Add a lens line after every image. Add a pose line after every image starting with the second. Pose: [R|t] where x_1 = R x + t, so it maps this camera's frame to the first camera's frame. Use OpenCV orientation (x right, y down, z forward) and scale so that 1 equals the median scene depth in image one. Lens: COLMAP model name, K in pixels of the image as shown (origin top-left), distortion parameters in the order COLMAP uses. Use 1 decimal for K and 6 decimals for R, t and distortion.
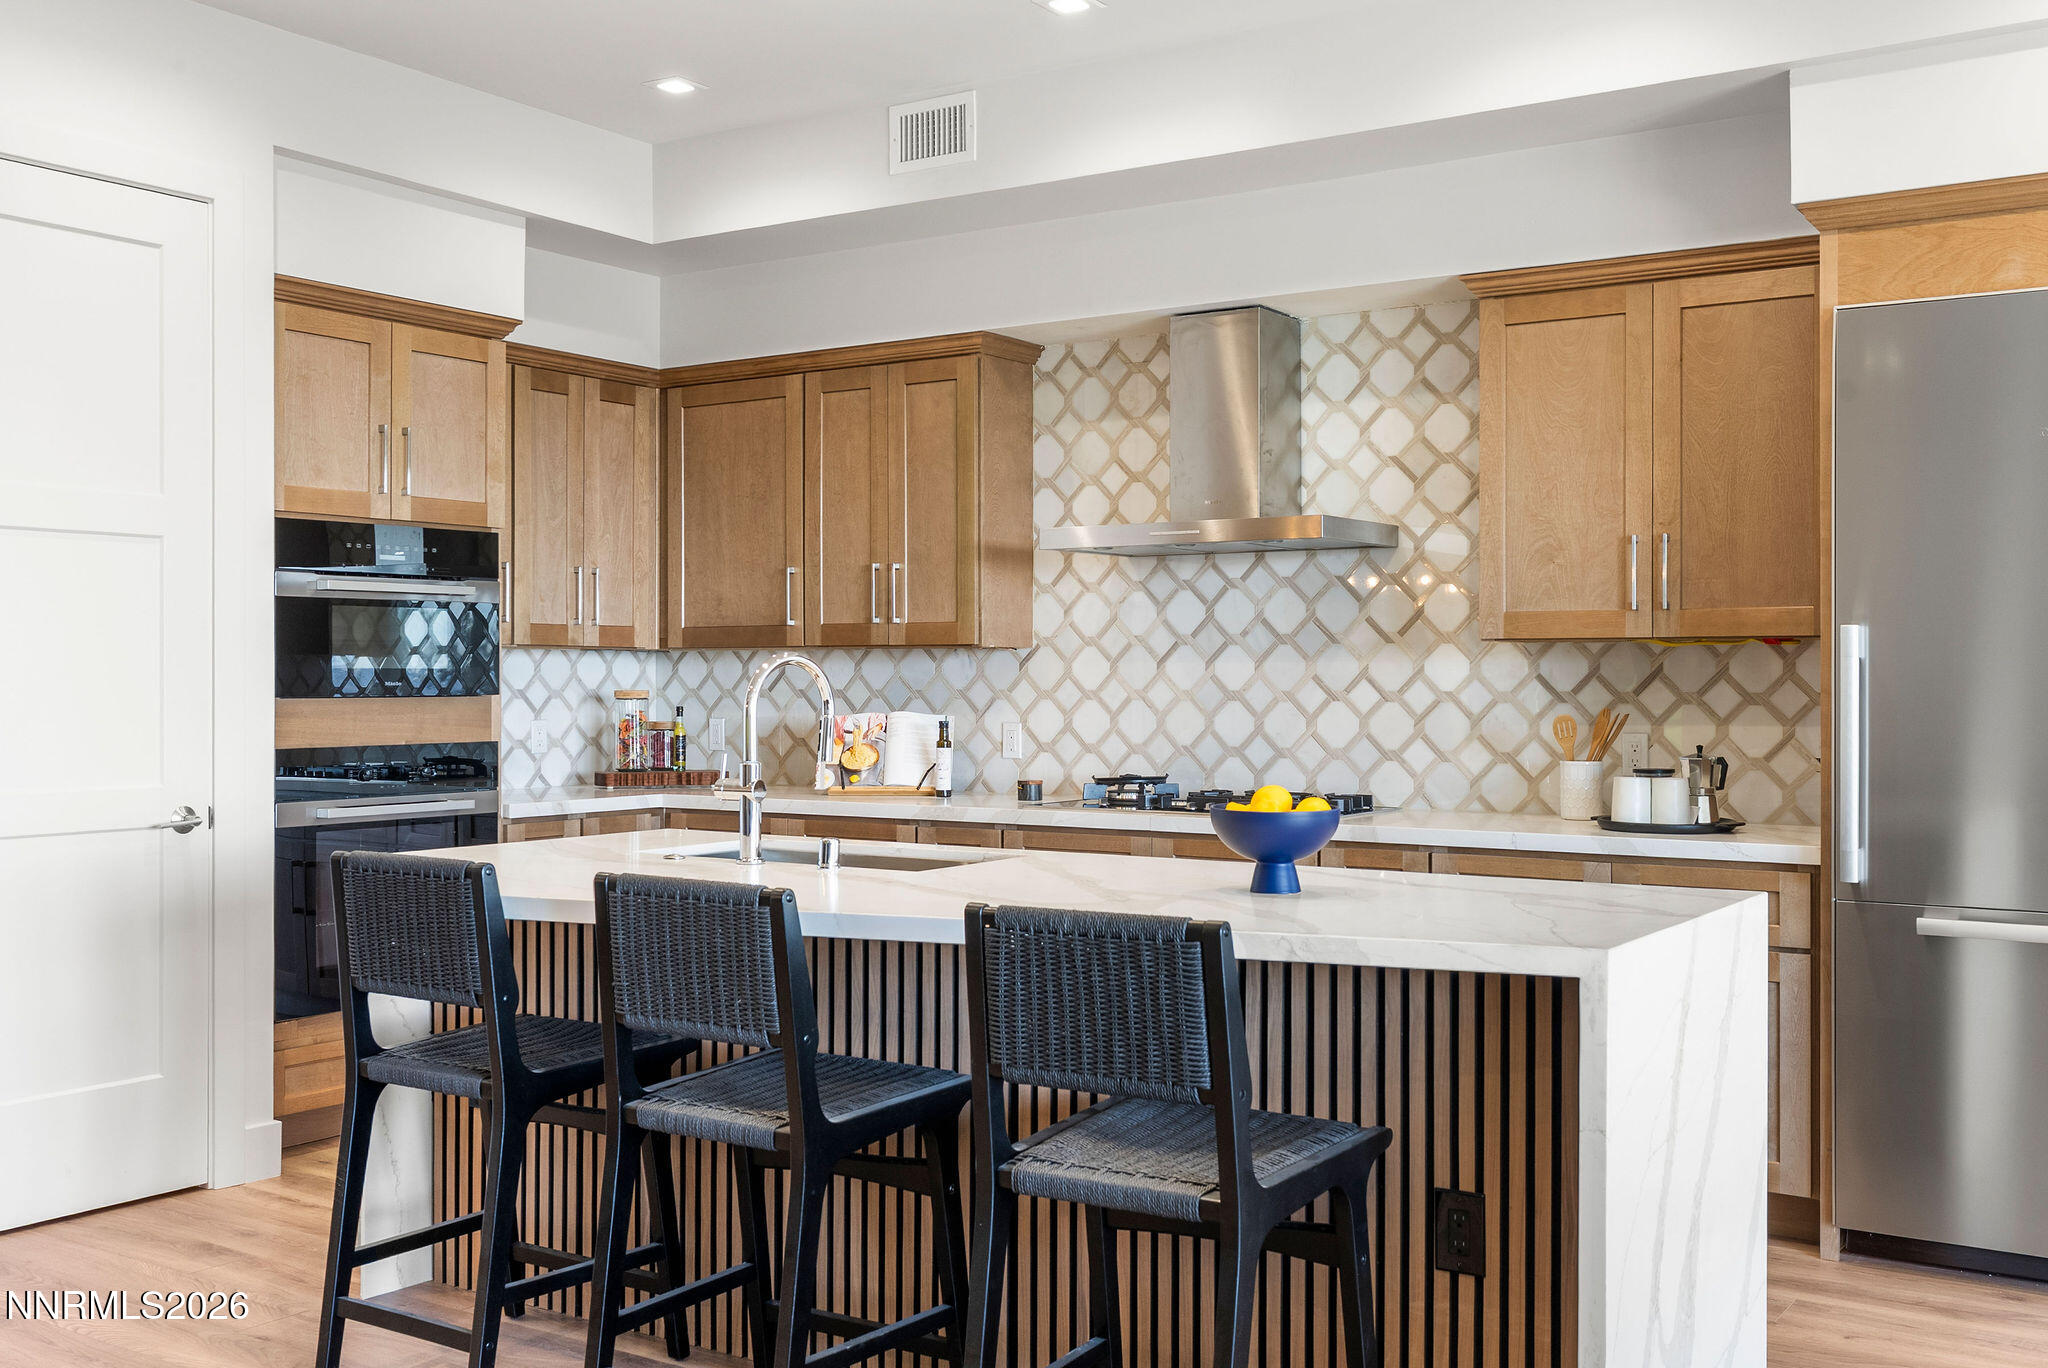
lens RADIAL K [[2009.7, 0, 1024.0], [0, 2009.7, 684.0], [0, 0, 1]] dist [-0.016700, -0.005178]
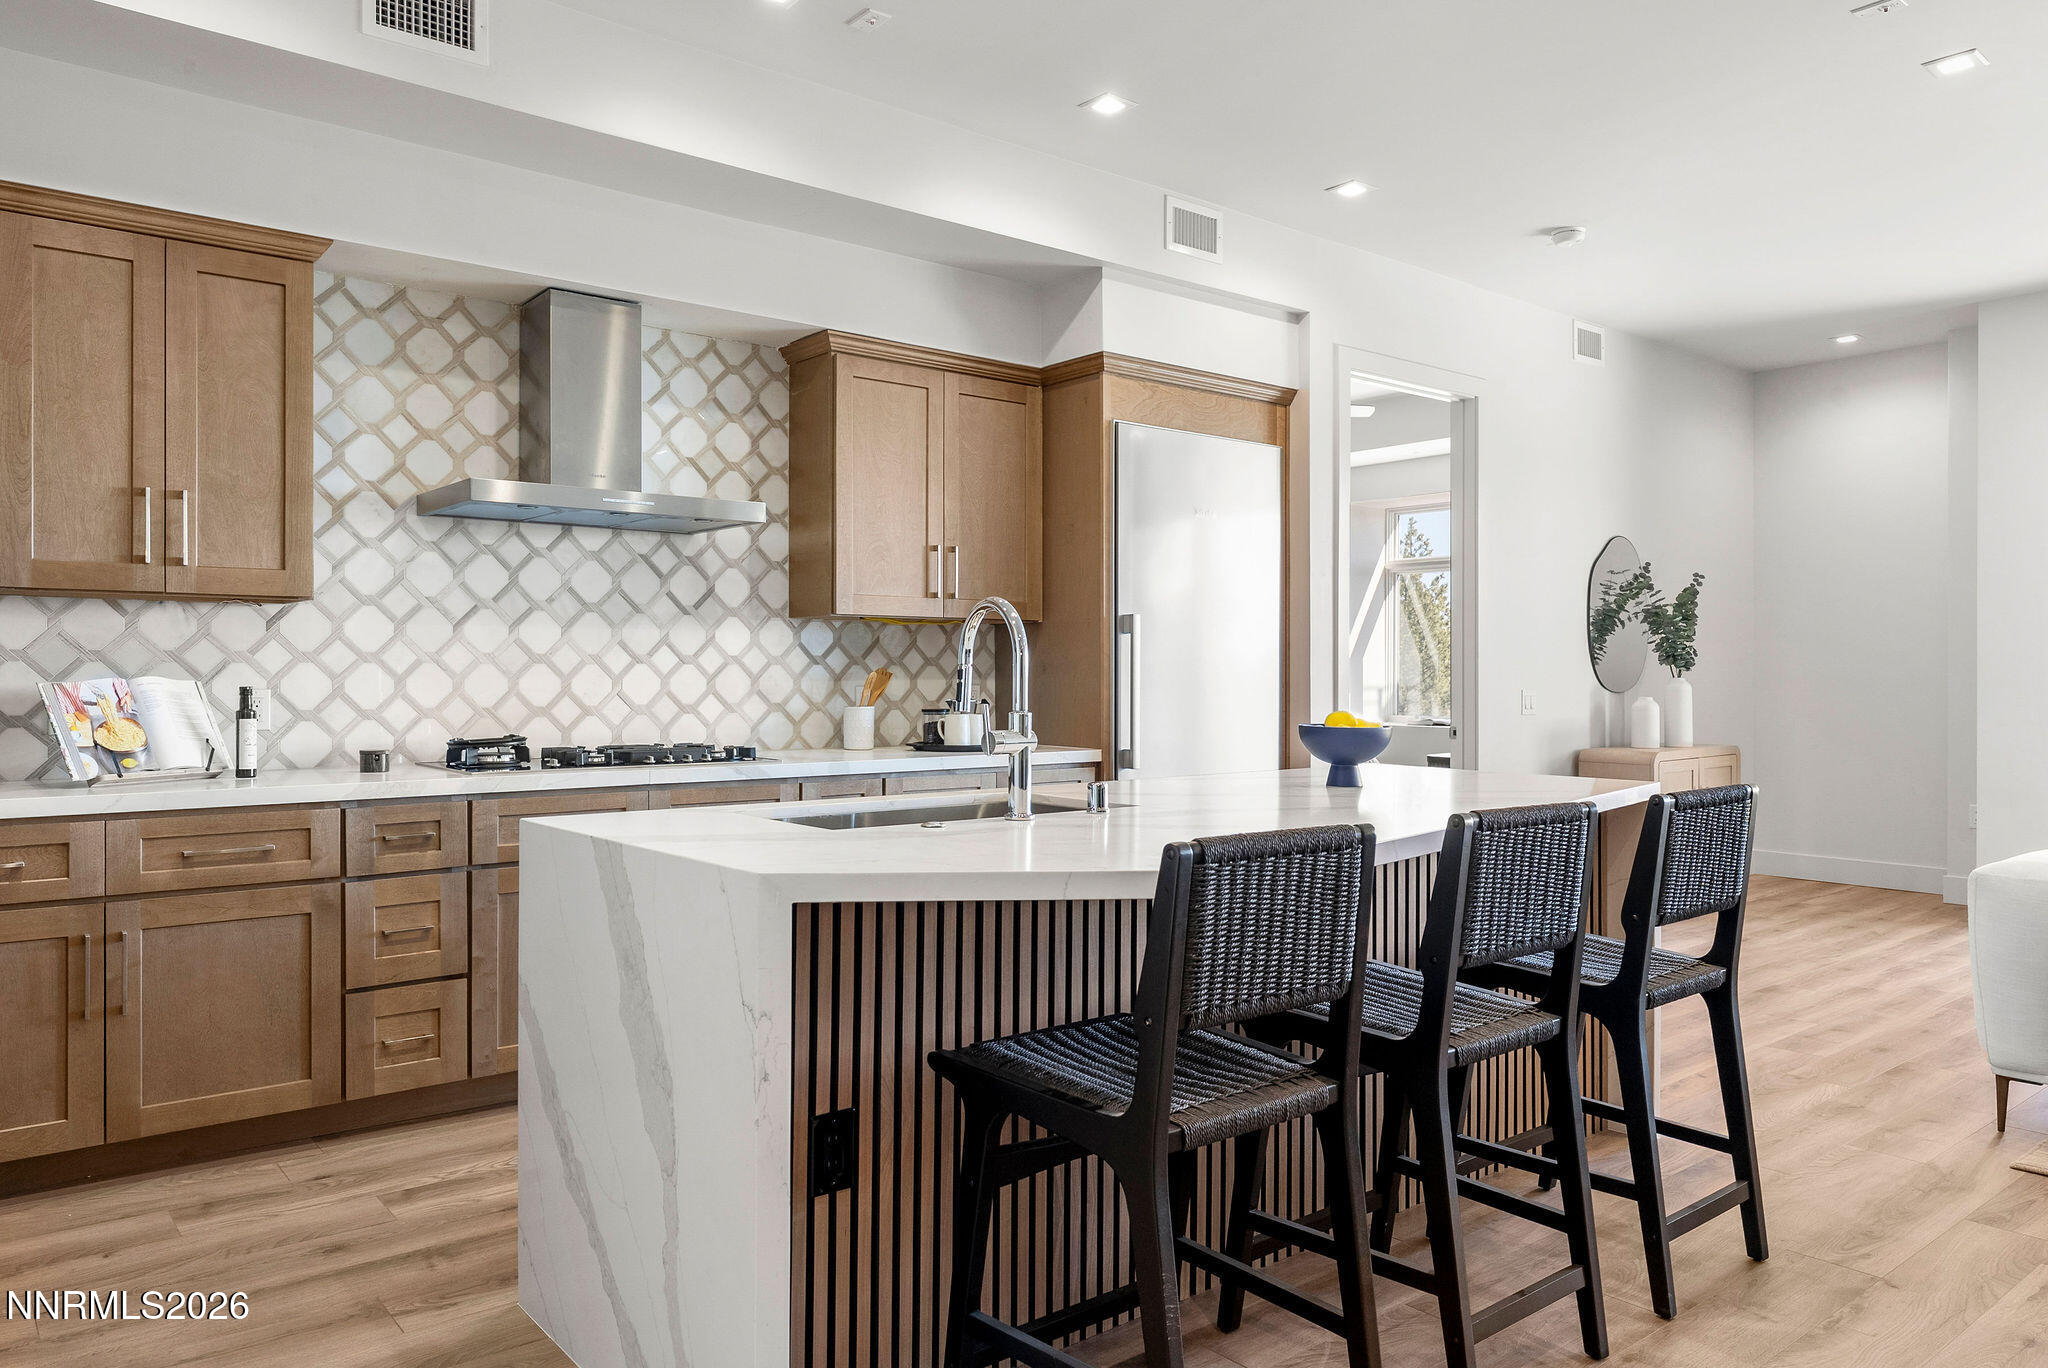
lens RADIAL K [[1368.5, 0, 1027.2], [0, 1368.5, 677.8], [0, 0, 1]] dist [-0.004845, -0.001417]
pose [[0.297541, -0.002392, 0.954706, -0.514777], [0.004160, 0.999991, 0.001209, 0.016331], [-0.954700, 0.003612, 0.297548, 0.550742]]
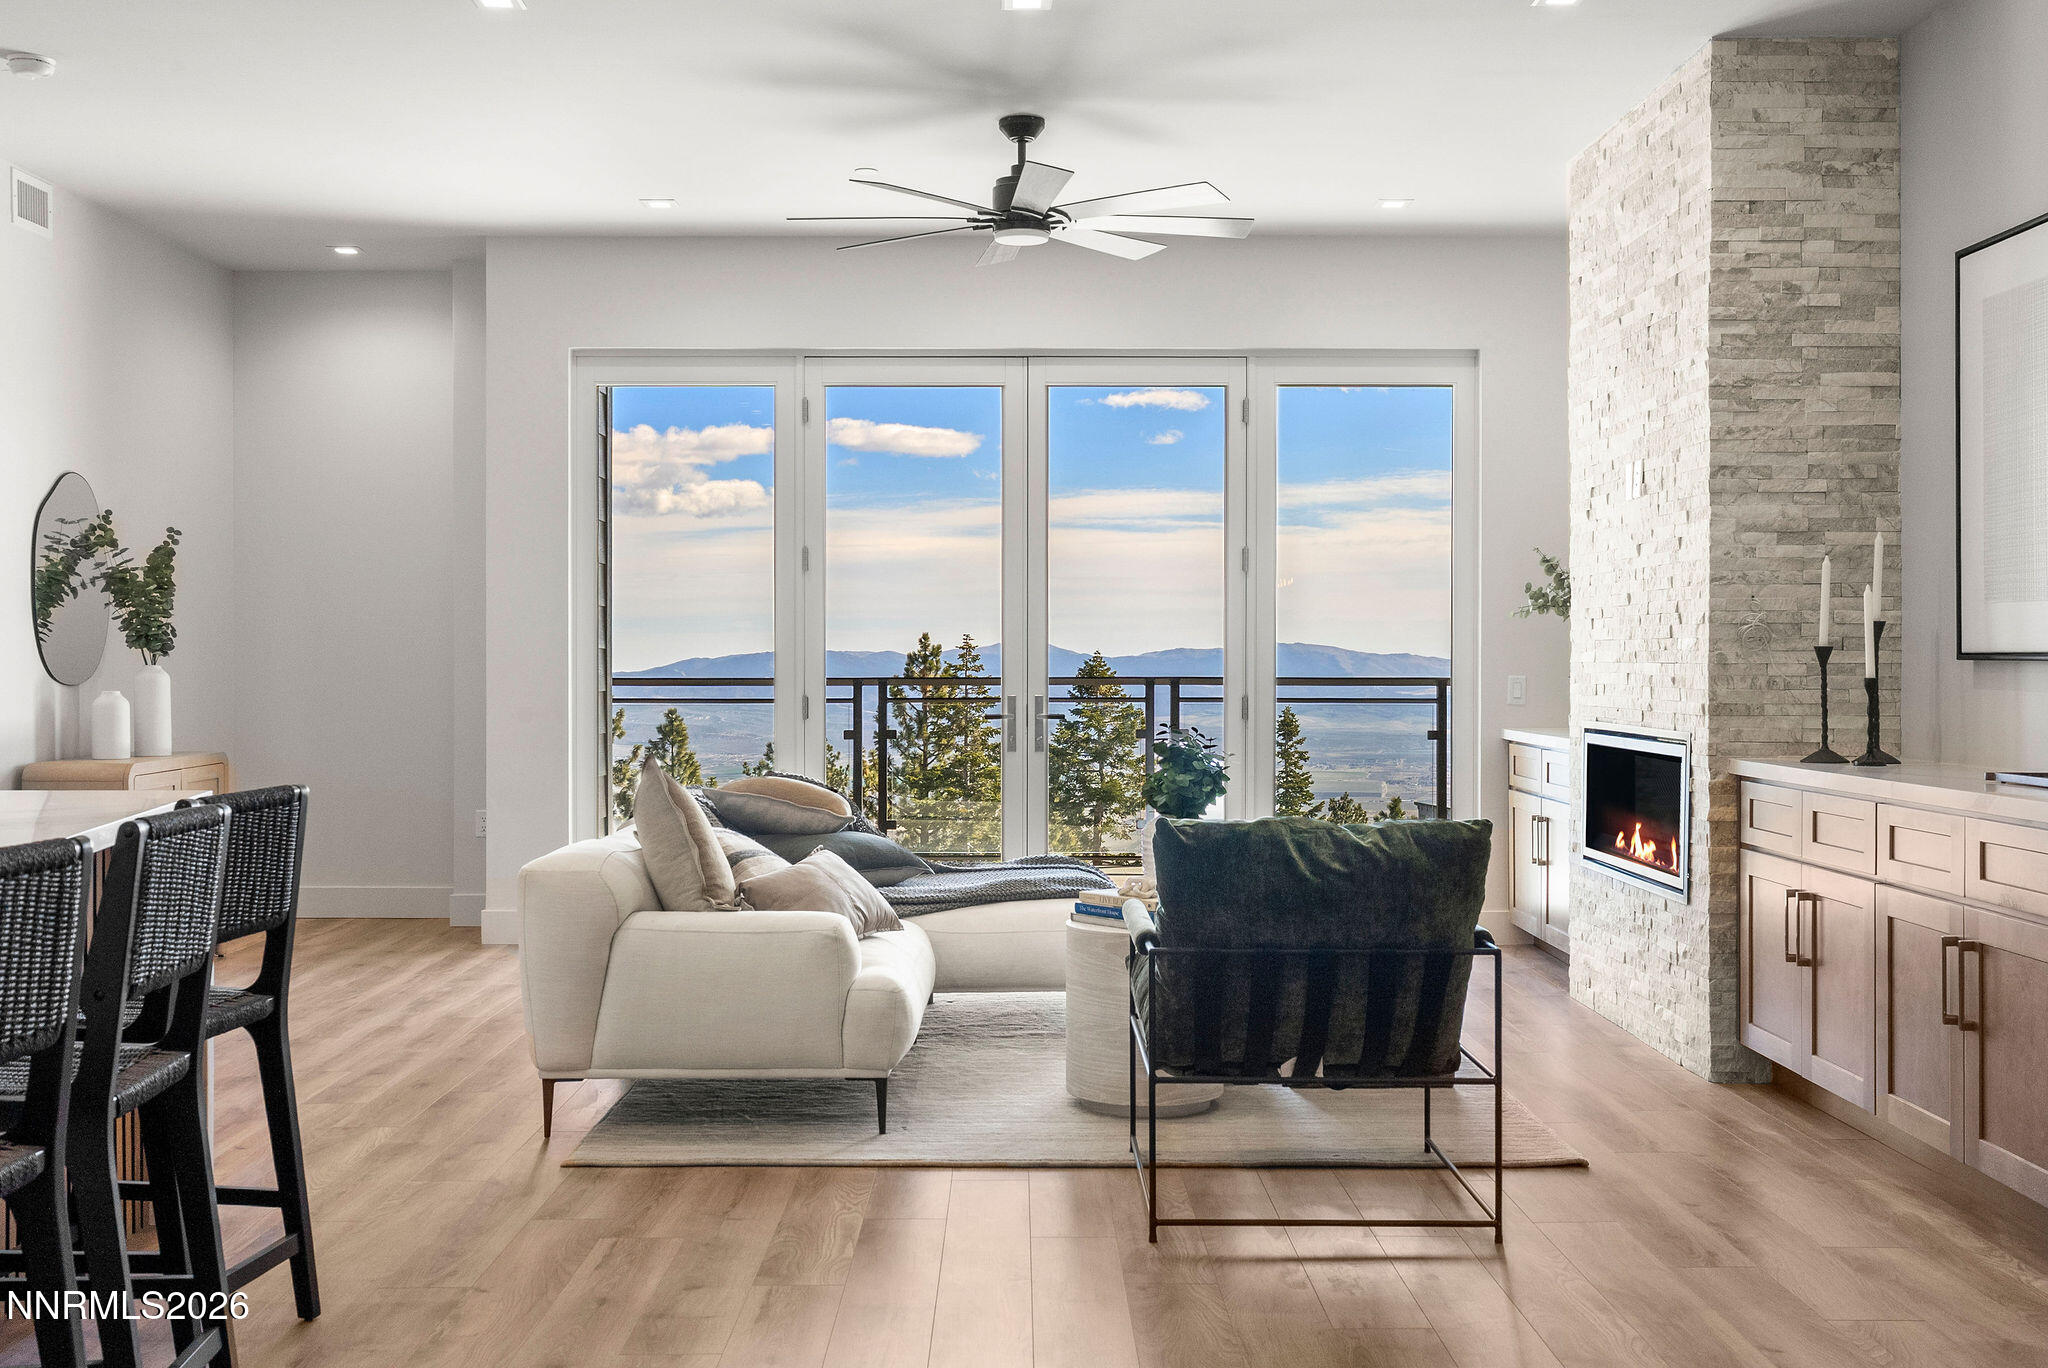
lens RADIAL K [[2009.7, 0, 1024.0], [0, 2009.7, 684.0], [0, 0, 1]] dist [-0.016700, -0.005178]
pose [[-0.558059, -0.010751, 0.829732, -0.697711], [0.002924, 0.999884, 0.014922, 0.013337], [-0.829796, 0.010753, -0.557963, 0.668935]]
